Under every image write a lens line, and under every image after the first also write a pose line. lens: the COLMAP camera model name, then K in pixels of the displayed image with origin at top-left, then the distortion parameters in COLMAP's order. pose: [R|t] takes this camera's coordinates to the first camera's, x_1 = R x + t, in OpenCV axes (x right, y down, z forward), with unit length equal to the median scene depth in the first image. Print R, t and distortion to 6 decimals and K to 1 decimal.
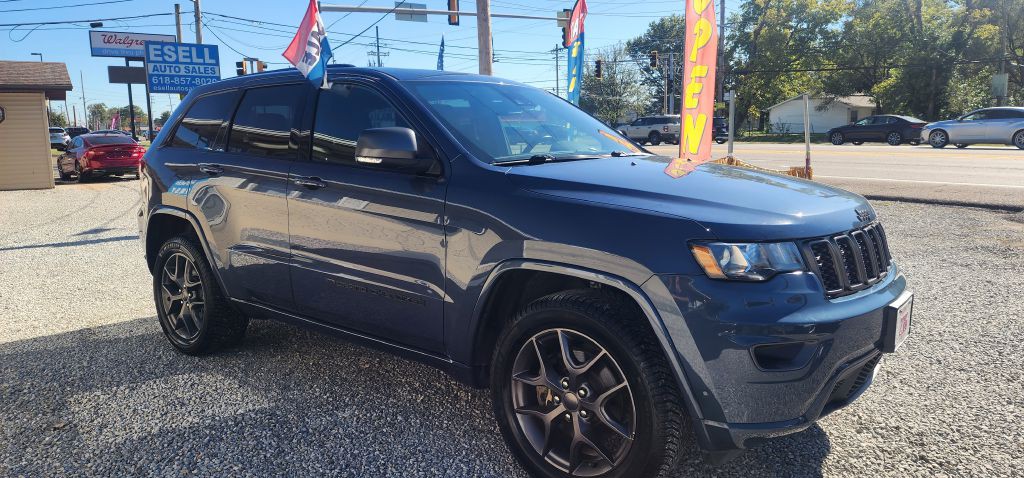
lens RADIAL K [[683.2, 0, 507.0], [0, 683.2, 229.3], [0, 0, 1]] dist [0.082709, -0.078143]
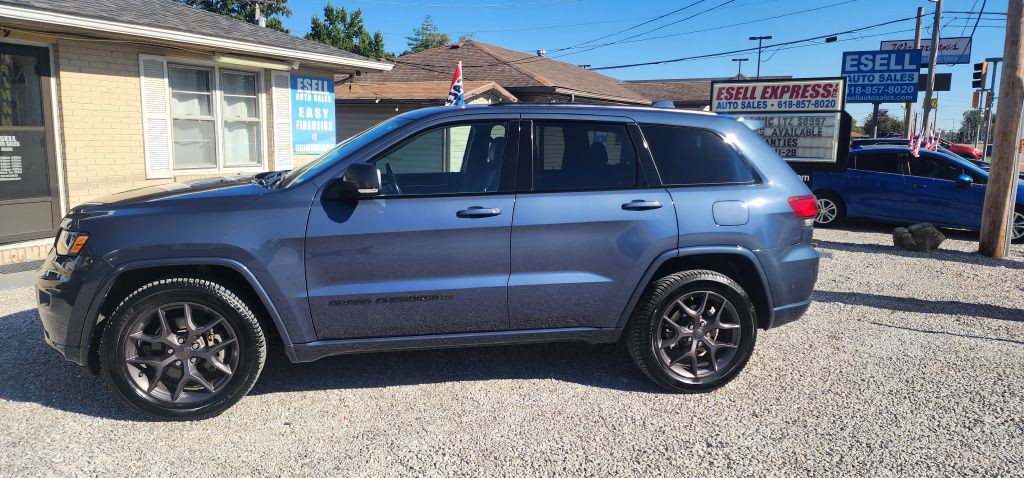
lens RADIAL K [[683.2, 0, 506.5], [0, 683.2, 233.3], [0, 0, 1]] dist [0.082709, -0.078143]
pose [[0.441218, 0.151734, -0.884479, 0.161022], [-0.154761, 0.983701, 0.091553, -0.022211], [0.883954, 0.096488, 0.457509, 0.102266]]
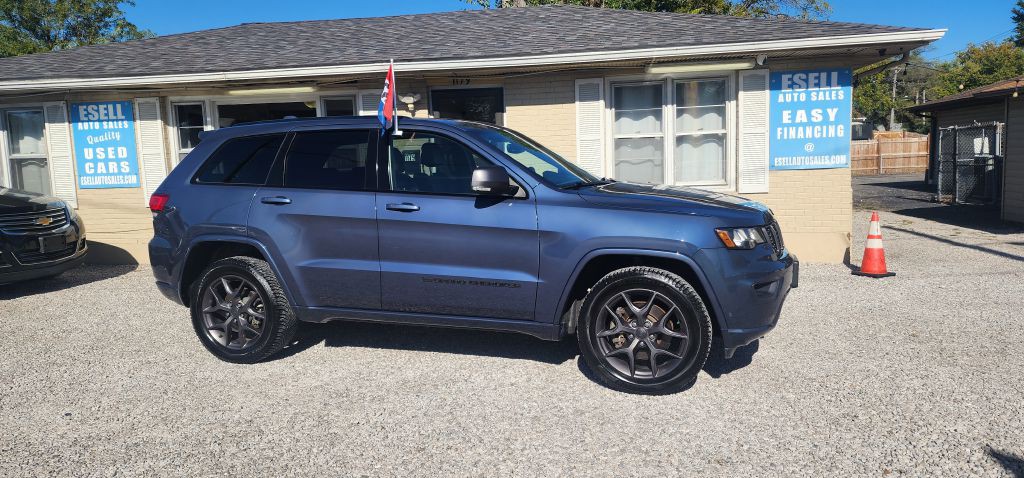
lens RADIAL K [[683.2, 0, 524.8], [0, 683.2, 240.7], [0, 0, 1]] dist [0.082709, -0.078143]
pose [[-0.669837, 0.126363, -0.731677, 0.081865], [-0.063651, 0.972013, 0.226141, -0.041495], [0.739775, 0.198050, -0.643047, 0.267886]]
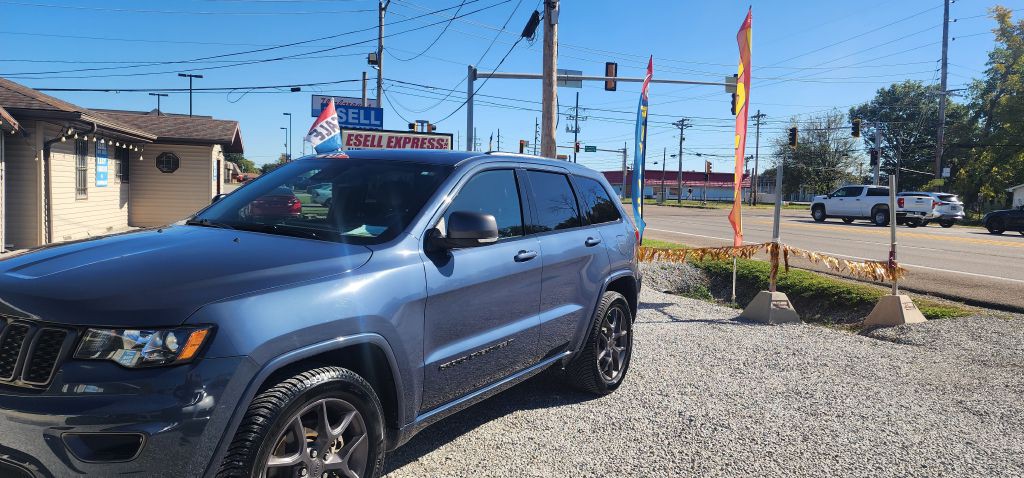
lens RADIAL K [[683.2, 0, 519.2], [0, 683.2, 235.6], [0, 0, 1]] dist [0.082709, -0.078143]
pose [[0.959142, 0.065818, -0.275162, 0.084797], [-0.087758, 0.993806, -0.068183, -0.009157], [0.268970, 0.089544, 0.958977, 0.031362]]
